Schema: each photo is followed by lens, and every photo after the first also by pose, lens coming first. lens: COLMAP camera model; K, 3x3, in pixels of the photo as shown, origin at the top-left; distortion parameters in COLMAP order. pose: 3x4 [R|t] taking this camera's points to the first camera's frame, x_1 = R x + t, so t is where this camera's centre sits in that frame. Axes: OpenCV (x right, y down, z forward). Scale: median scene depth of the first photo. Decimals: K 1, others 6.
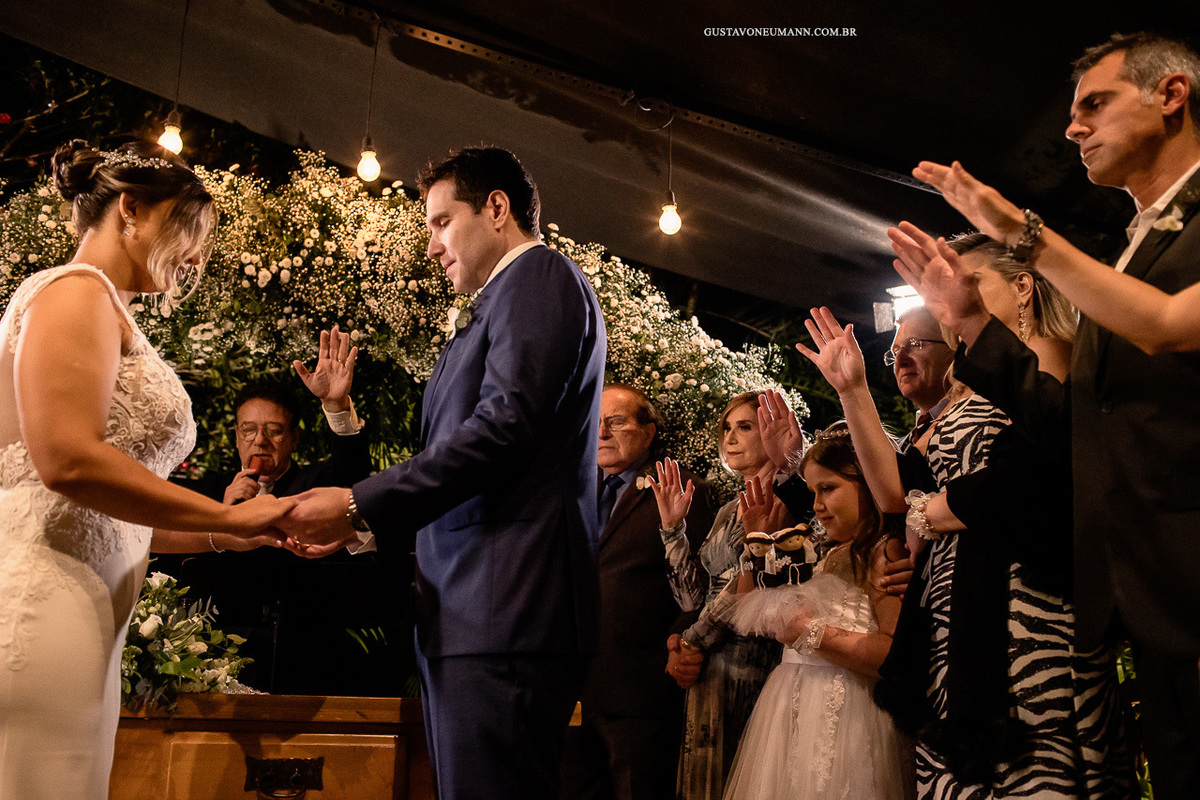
lens RADIAL K [[1136.7, 0, 578.7], [0, 1136.7, 397.1], [0, 0, 1]] dist [-0.097811, 0.127286]
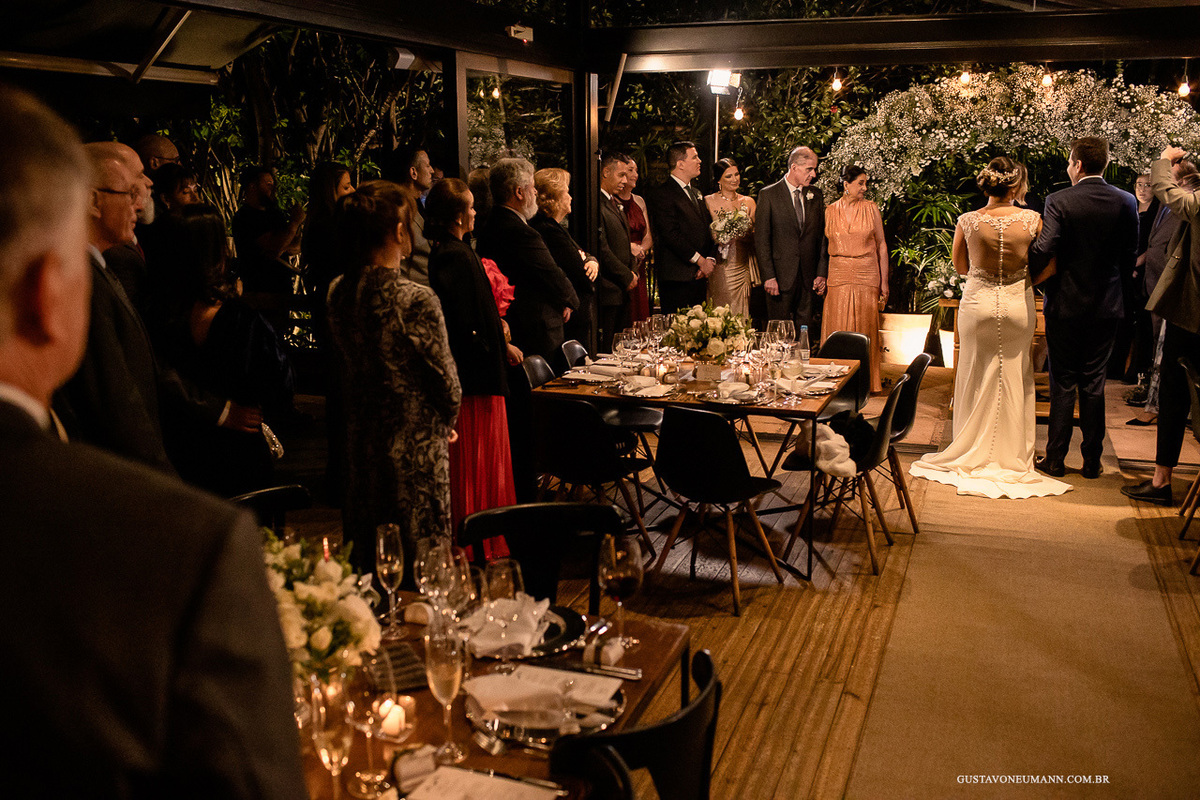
lens RADIAL K [[1253.8, 0, 600.6], [0, 1253.8, 360.0], [0, 0, 1]] dist [-0.011896, -0.005417]
pose [[0.874432, 0.059308, -0.481509, 0.299220], [0.146372, 0.913999, 0.378392, -0.786797], [0.462540, -0.401358, 0.790549, -1.778191]]
